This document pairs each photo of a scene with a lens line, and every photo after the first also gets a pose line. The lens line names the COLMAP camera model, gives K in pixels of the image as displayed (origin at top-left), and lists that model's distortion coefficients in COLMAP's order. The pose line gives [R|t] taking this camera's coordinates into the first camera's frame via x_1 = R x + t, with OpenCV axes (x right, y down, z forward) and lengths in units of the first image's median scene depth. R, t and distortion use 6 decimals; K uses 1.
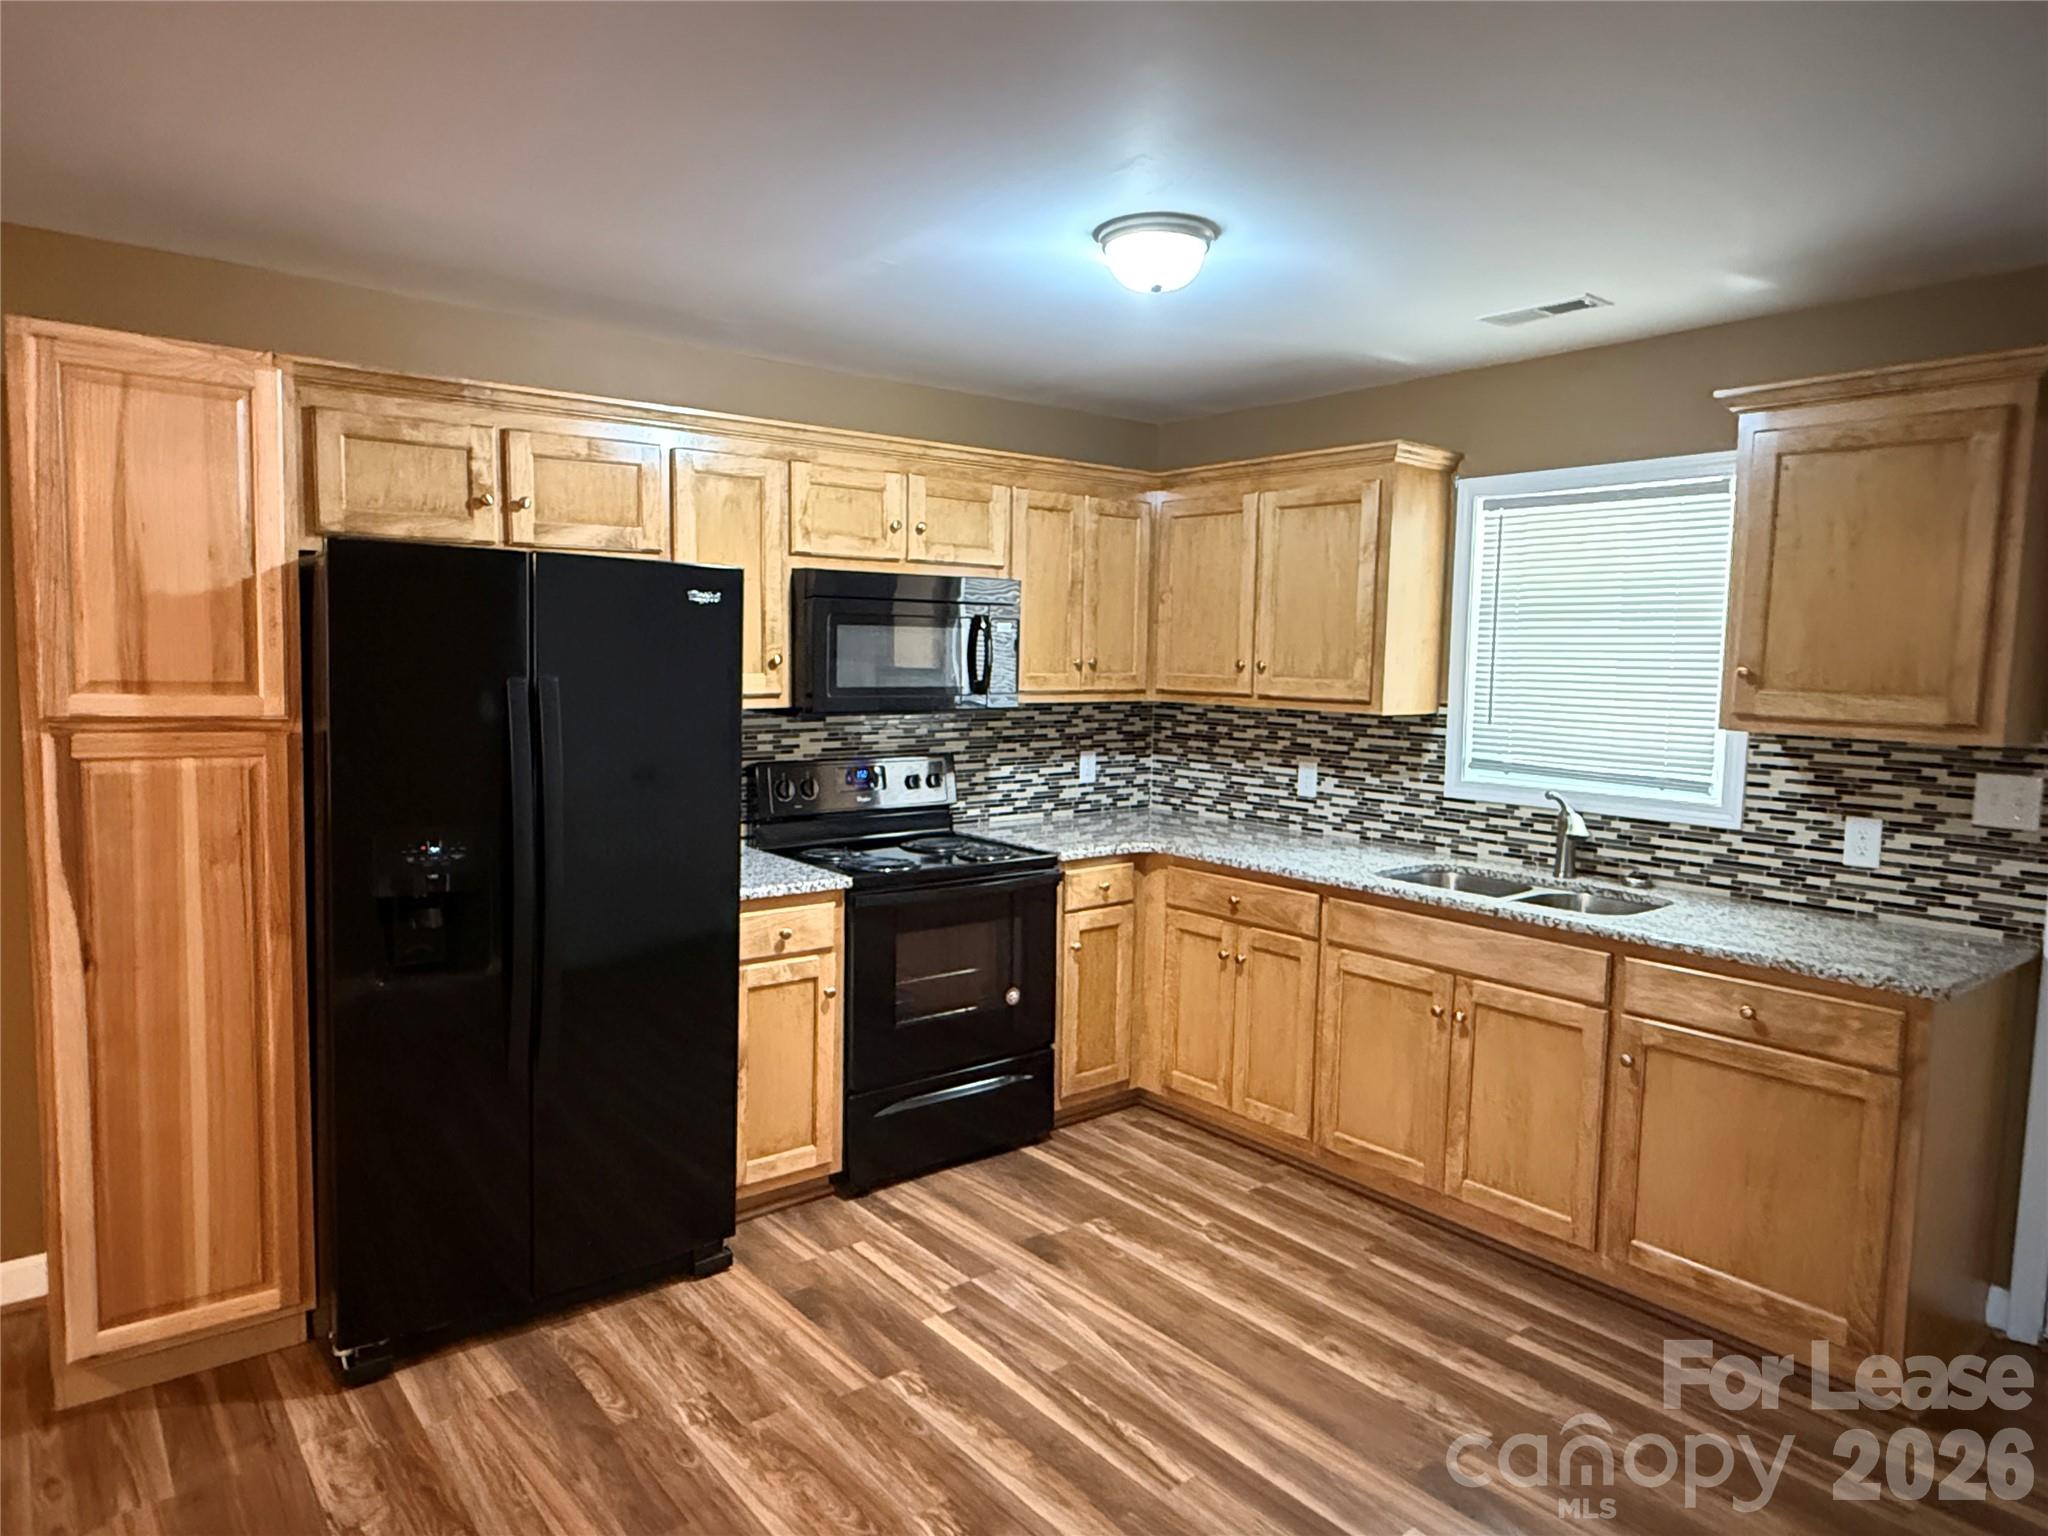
lens RADIAL K [[1285.0, 0, 1024.0], [0, 1285.0, 768.0], [0, 0, 1]] dist [0.003376, 0.000111]
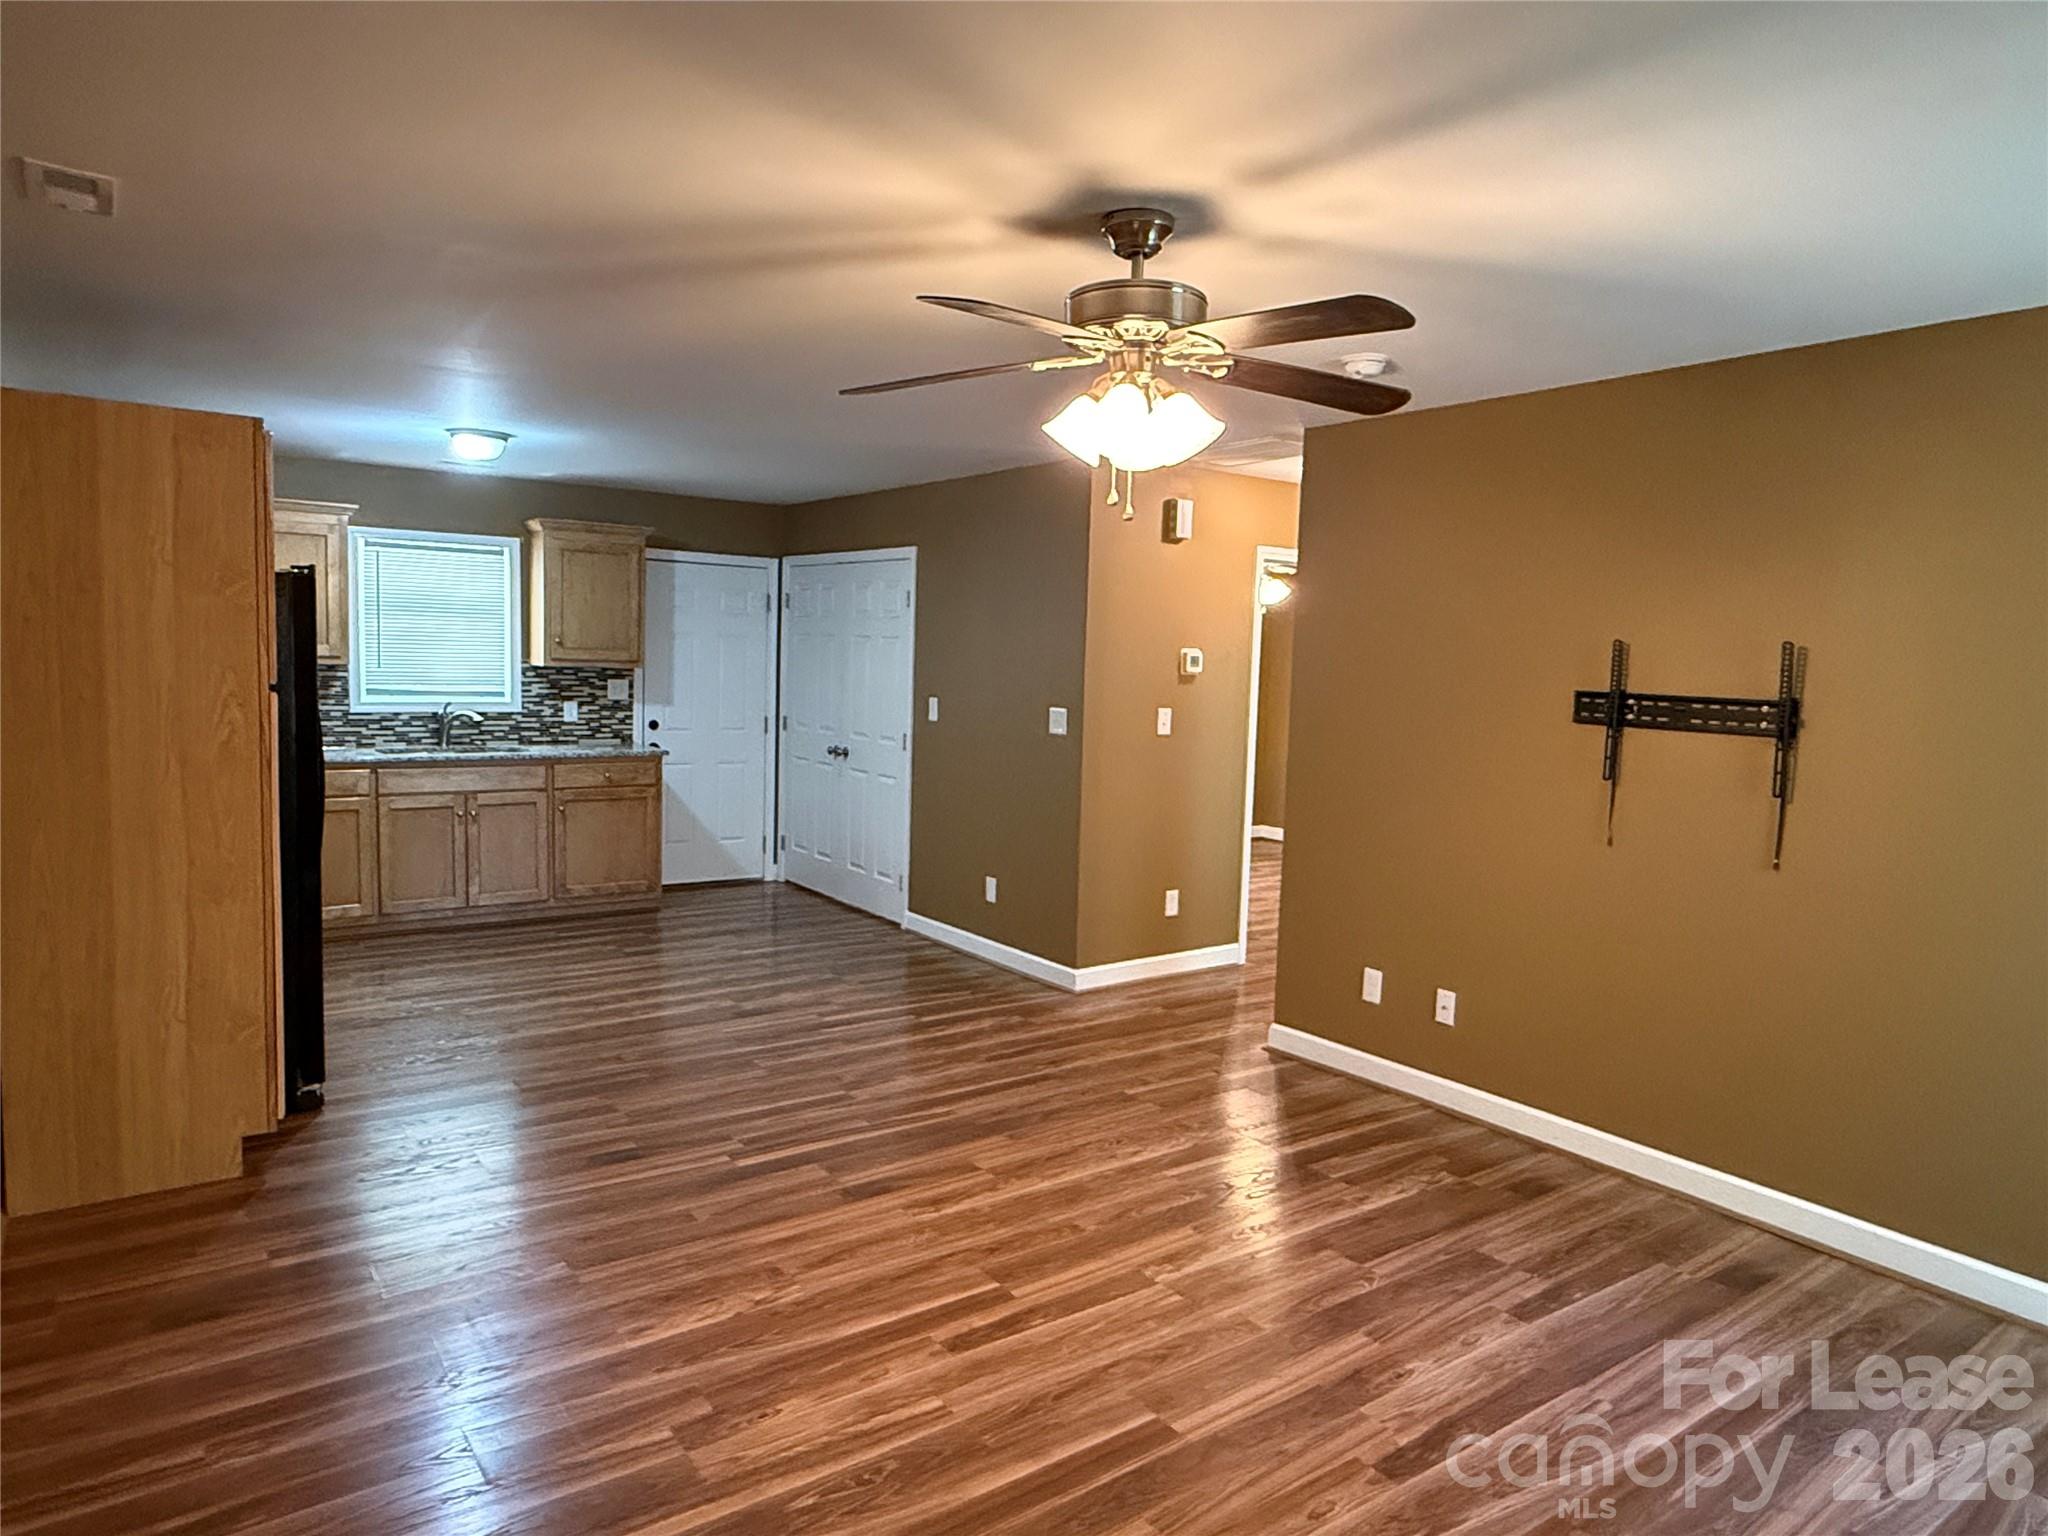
lens RADIAL K [[1285.0, 0, 1024.0], [0, 1285.0, 768.0], [0, 0, 1]] dist [0.003376, 0.000111]
pose [[0.042166, -0.101821, 0.993909, -1.647755], [0.064749, 0.992981, 0.098979, -0.019175], [-0.997010, 0.060181, 0.048463, 0.048507]]
